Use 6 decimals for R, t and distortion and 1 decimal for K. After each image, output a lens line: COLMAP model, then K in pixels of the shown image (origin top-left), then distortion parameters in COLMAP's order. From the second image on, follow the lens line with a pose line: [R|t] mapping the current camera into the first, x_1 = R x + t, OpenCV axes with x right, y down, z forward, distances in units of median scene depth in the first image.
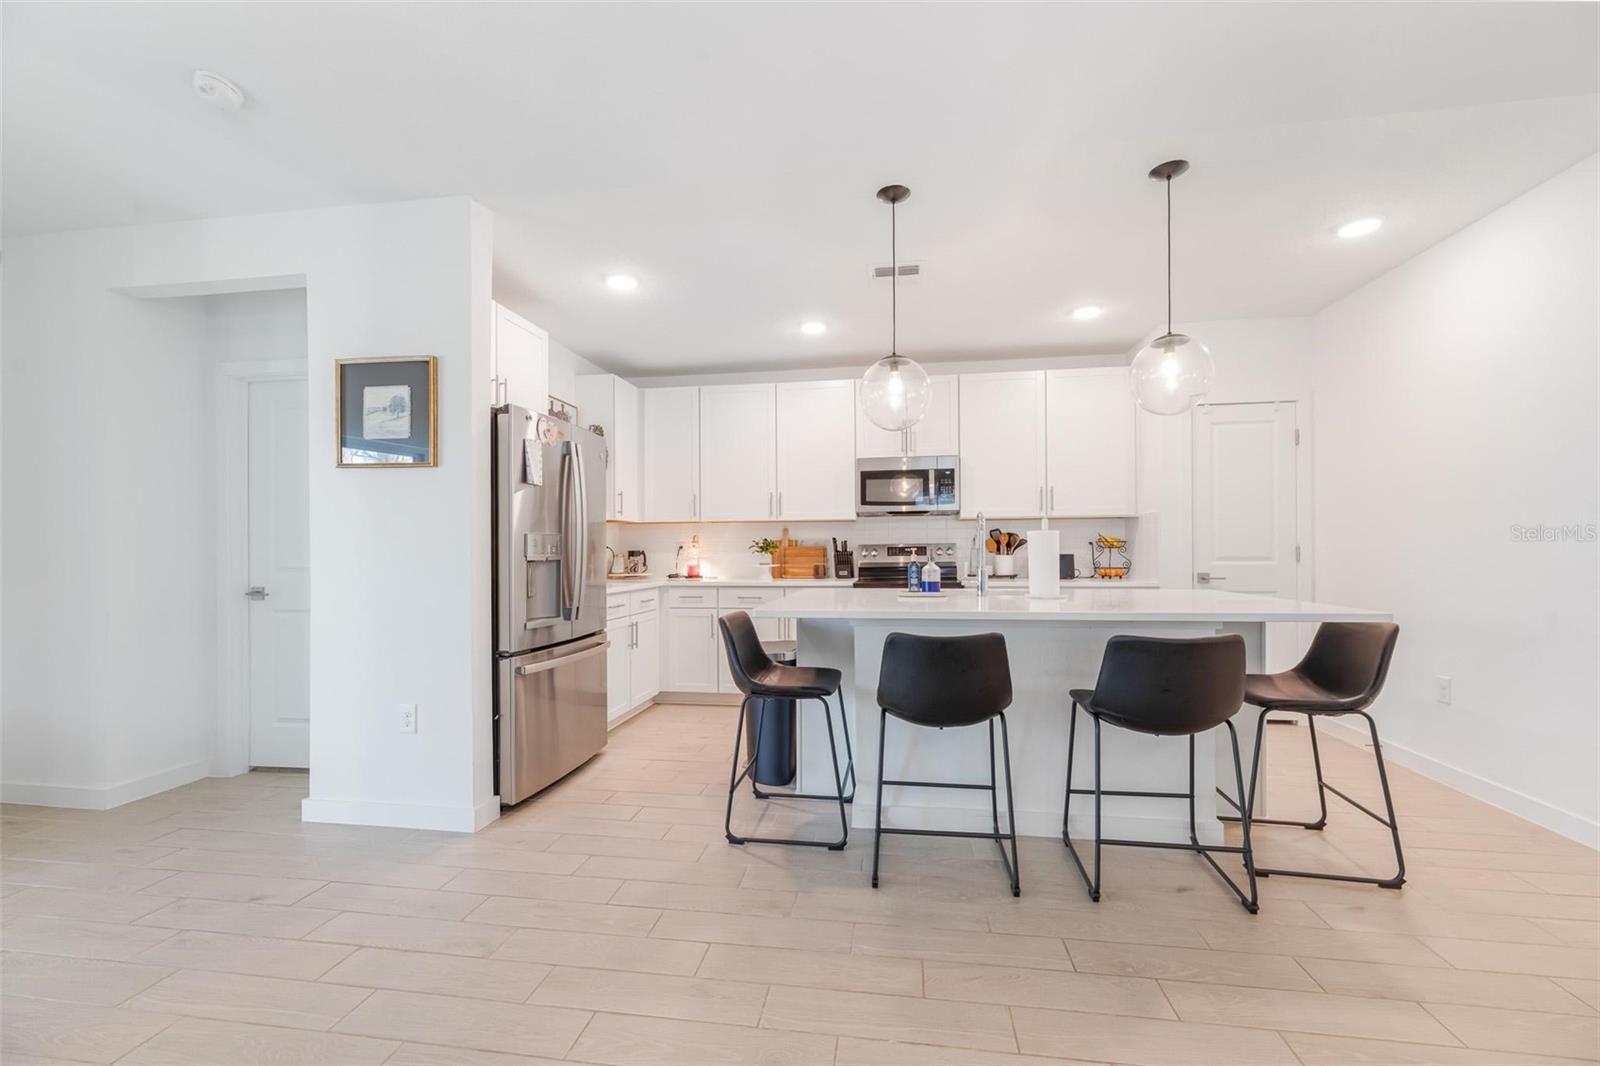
lens RADIAL K [[648.2, 0, 807.1], [0, 648.2, 545.9], [0, 0, 1]] dist [0.000647, 0.000047]
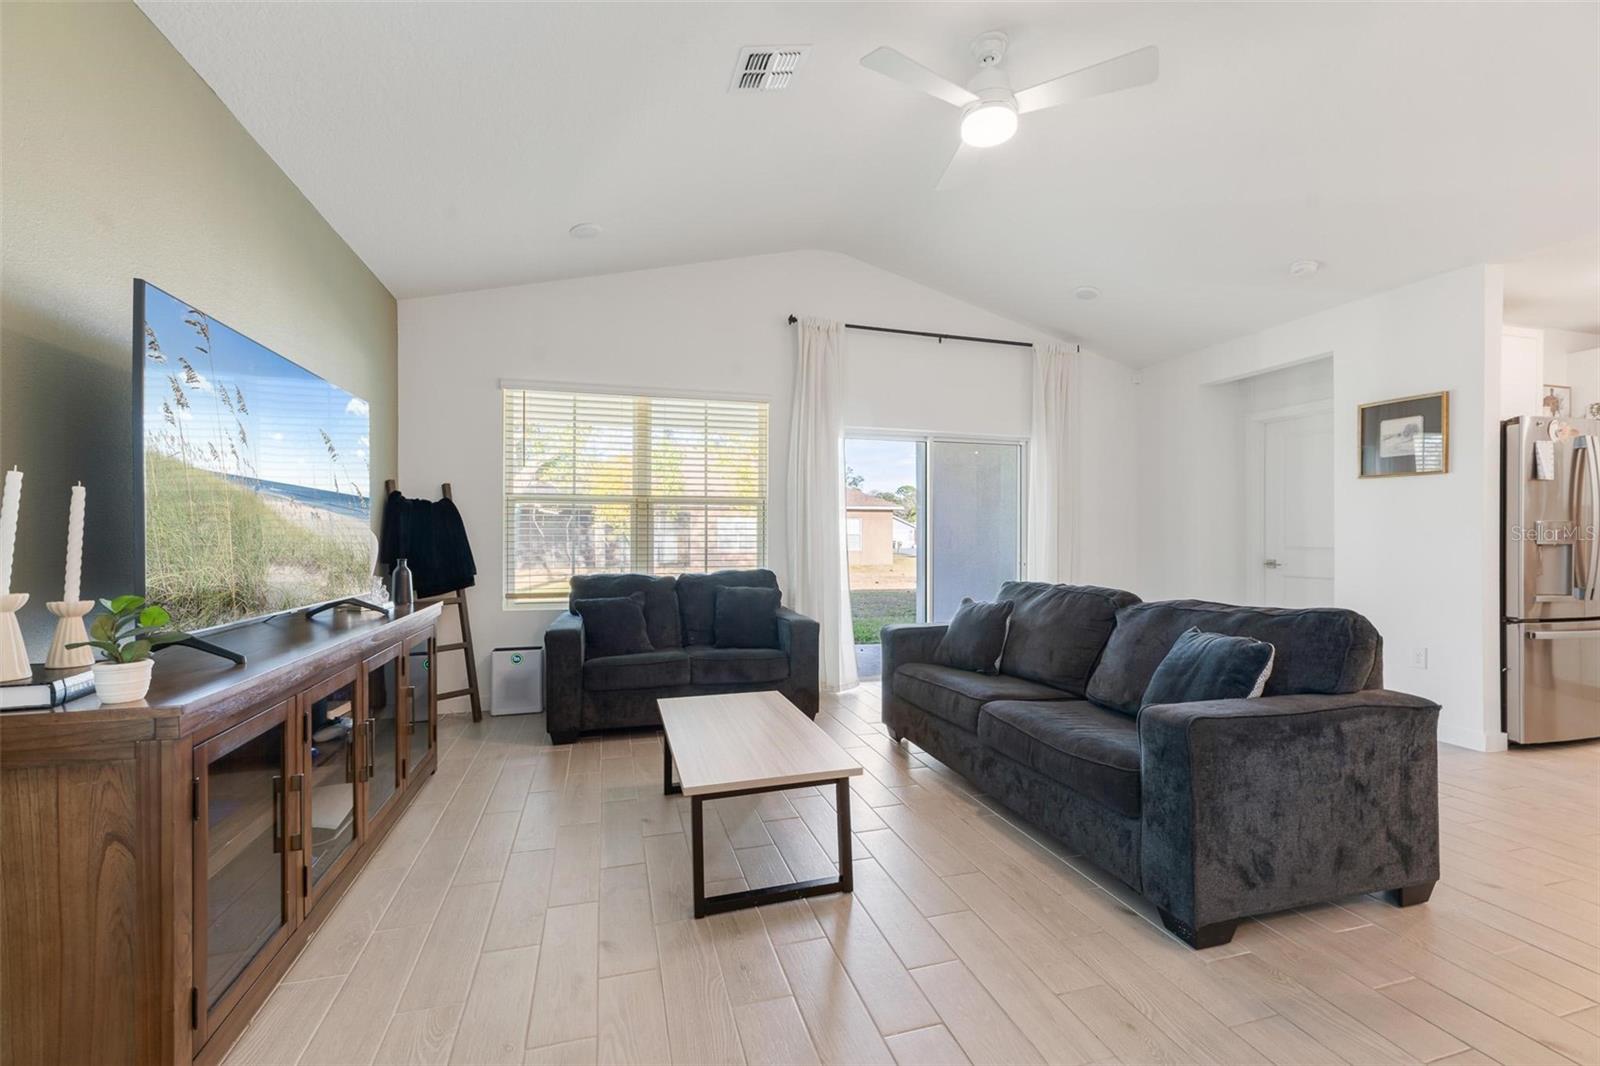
lens RADIAL K [[673.0, 0, 803.7], [0, 673.0, 539.5], [0, 0, 1]] dist [0.002051, 0.000295]
pose [[0.422373, 0.009358, -0.906374, 0.074255], [0.002744, 0.999929, 0.011603, -0.002679], [0.906418, -0.007388, 0.422318, -0.450987]]
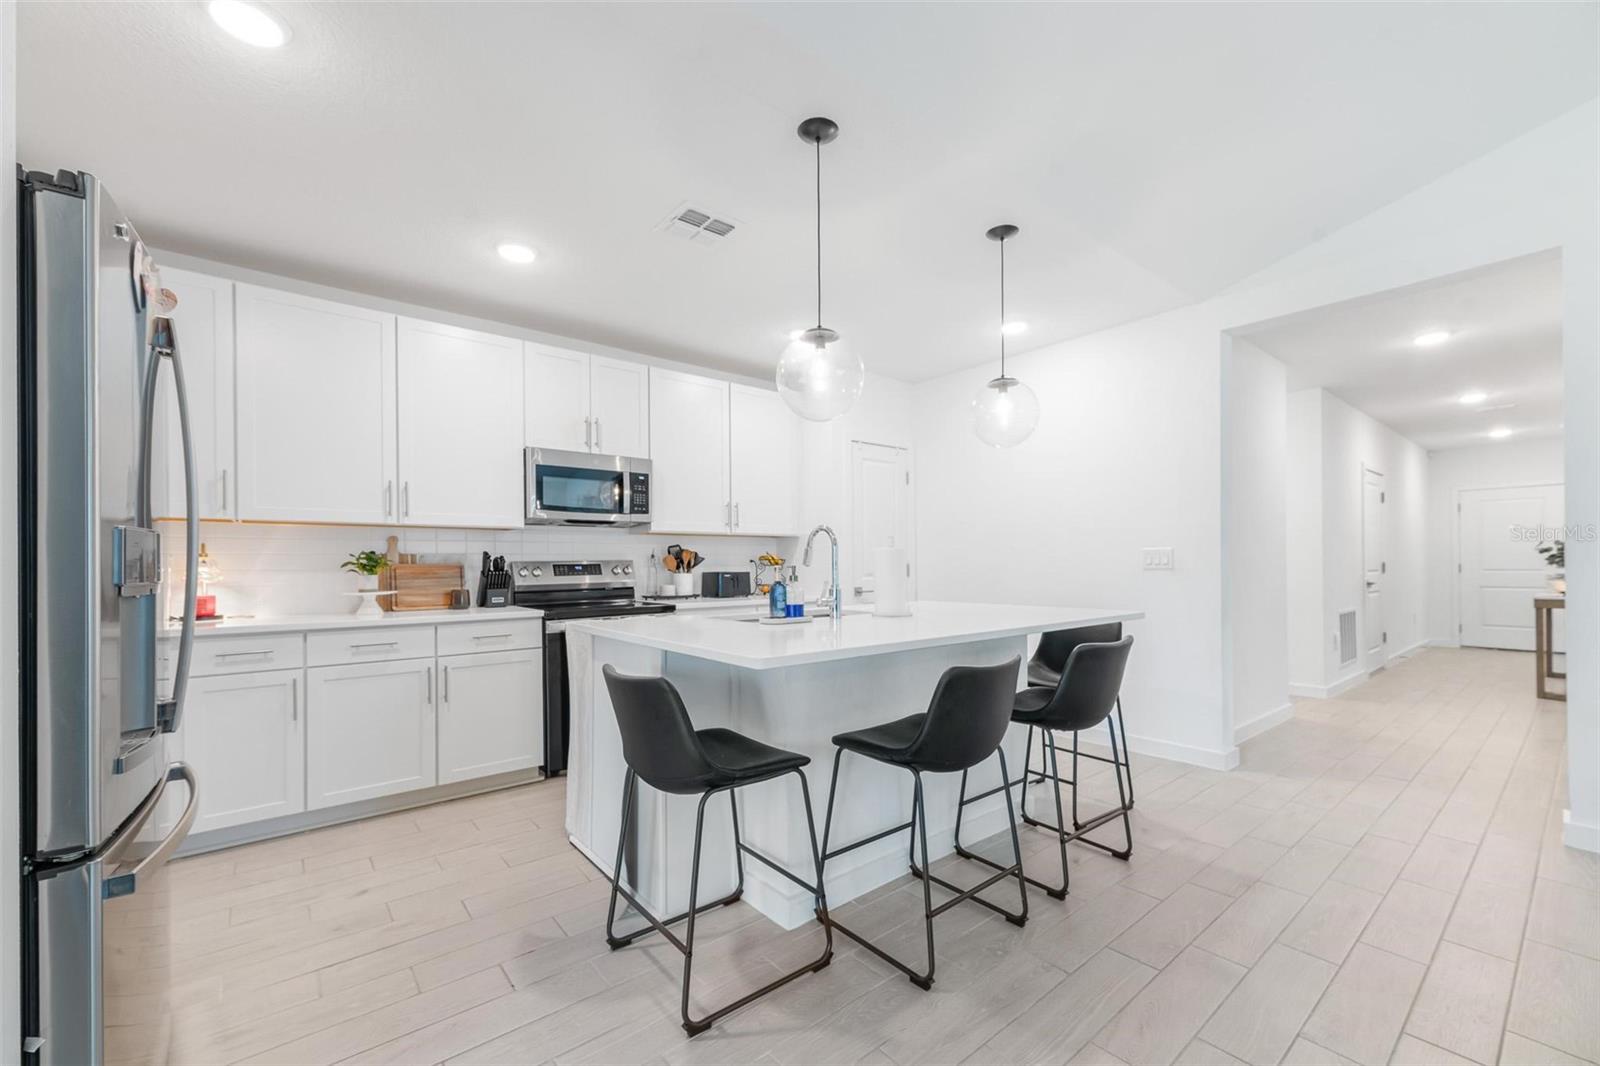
lens RADIAL K [[649.7, 0, 807.3], [0, 649.7, 561.2], [0, 0, 1]] dist [0.007678, 0.000042]
pose [[0.667760, 0.004964, 0.744360, -0.273663], [-0.001670, 0.999985, -0.005171, 0.001354], [-0.744375, 0.002210, 0.667758, 0.262647]]
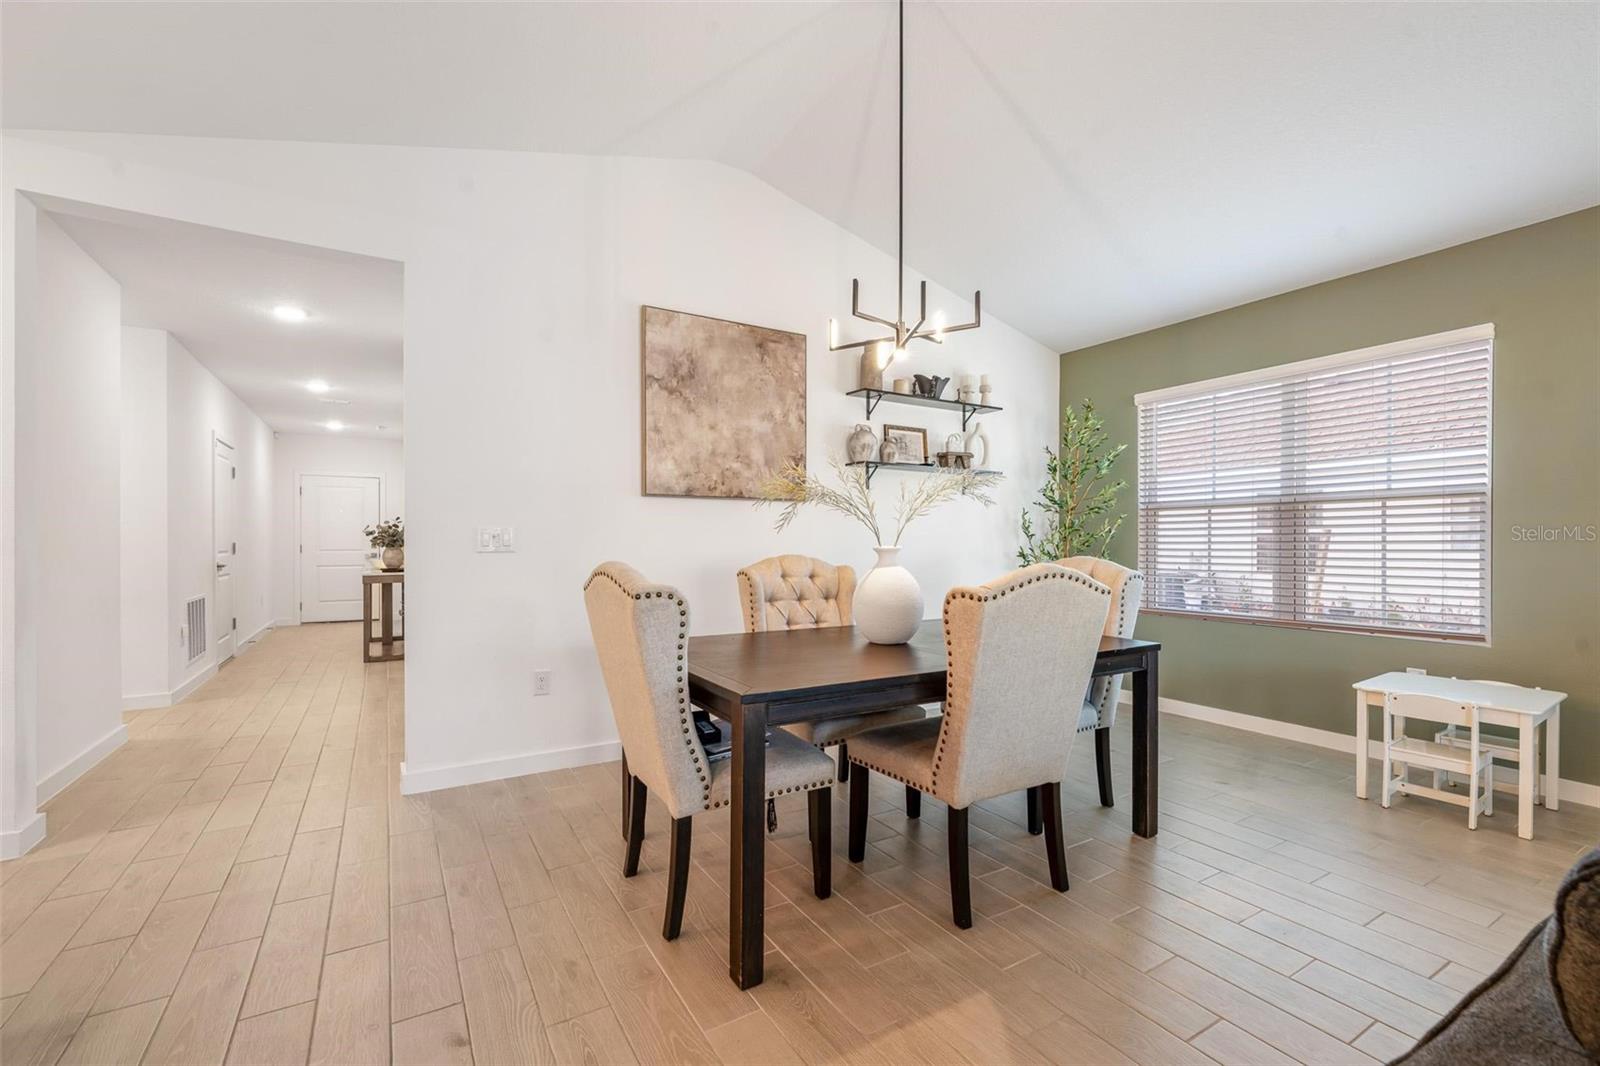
lens RADIAL K [[684.3, 0, 801.5], [0, 684.3, 546.5], [0, 0, 1]] dist [0.000250, -0.000333]
pose [[-0.641535, -0.000850, 0.767093, -0.186013], [-0.002790, 0.999995, -0.001226, 0.000498], [-0.767089, -0.002927, -0.641534, 0.282322]]
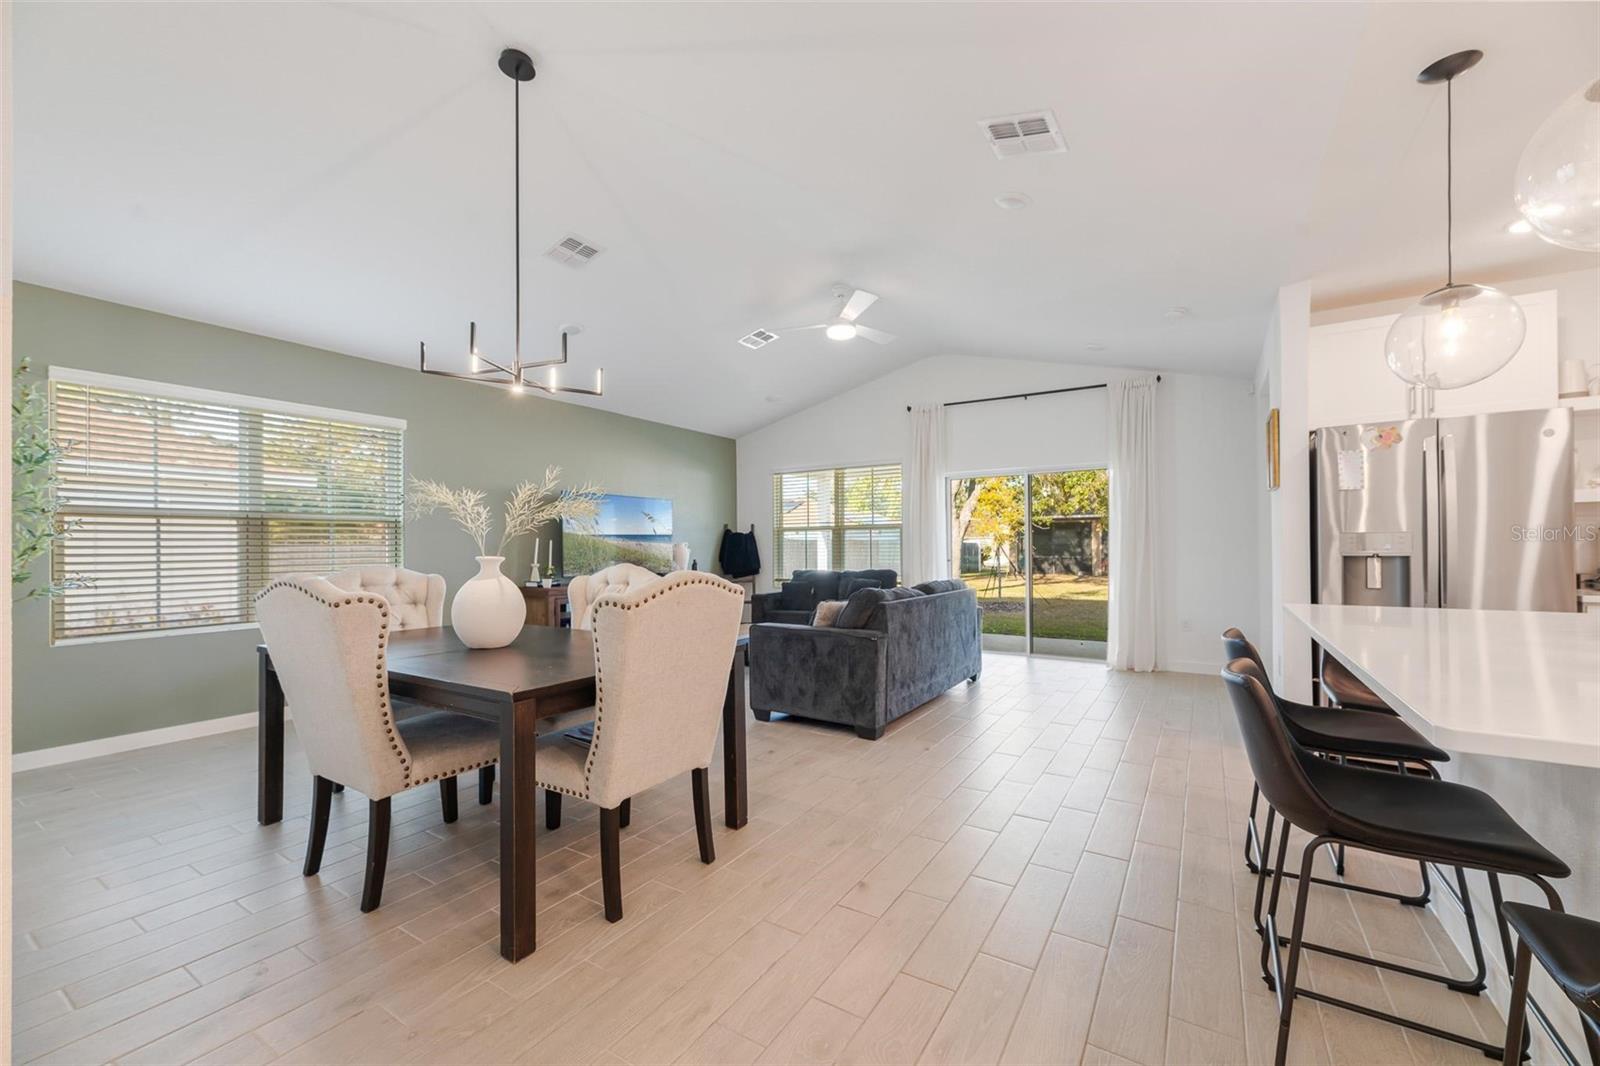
lens RADIAL K [[648.2, 0, 807.1], [0, 648.2, 545.9], [0, 0, 1]] dist [0.000647, 0.000047]
pose [[-0.412709, 0.007166, -0.910835, 0.639111], [0.018593, 0.999827, -0.000558, -0.005060], [0.910673, -0.017165, -0.412771, 0.384746]]
